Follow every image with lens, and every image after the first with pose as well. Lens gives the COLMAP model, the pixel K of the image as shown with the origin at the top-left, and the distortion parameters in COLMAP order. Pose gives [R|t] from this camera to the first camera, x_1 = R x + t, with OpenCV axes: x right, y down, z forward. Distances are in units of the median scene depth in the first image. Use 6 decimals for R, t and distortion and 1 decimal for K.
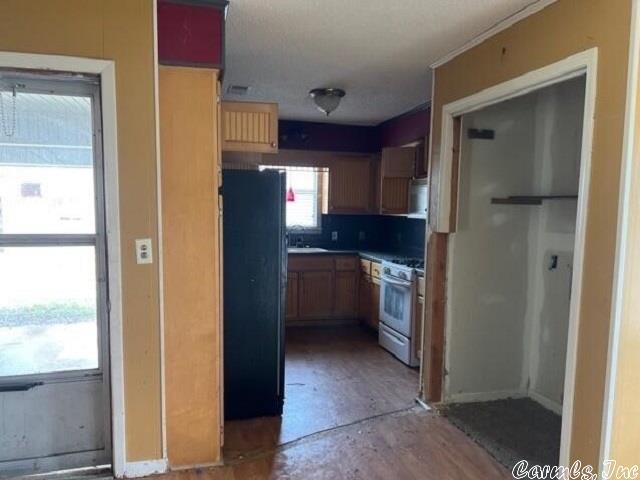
lens RADIAL K [[476.7, 0, 320.0], [0, 476.7, 253.8], [0, 0, 1]] dist [0.003193, 0.000193]
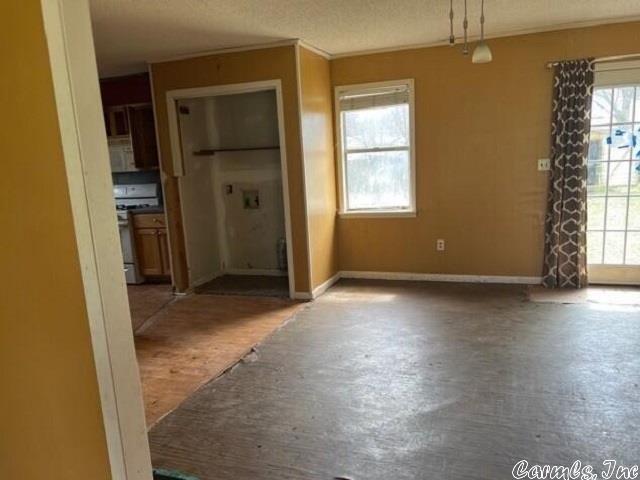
lens RADIAL K [[481.5, 0, 320.0], [0, 481.5, 240.0], [0, 0, 1]] dist [0.012449, 0.000957]
pose [[0.568181, -0.189910, 0.800690, -0.720683], [0.146494, 0.980807, 0.128677, 0.022863], [-0.809759, 0.044185, 0.585096, -0.247420]]
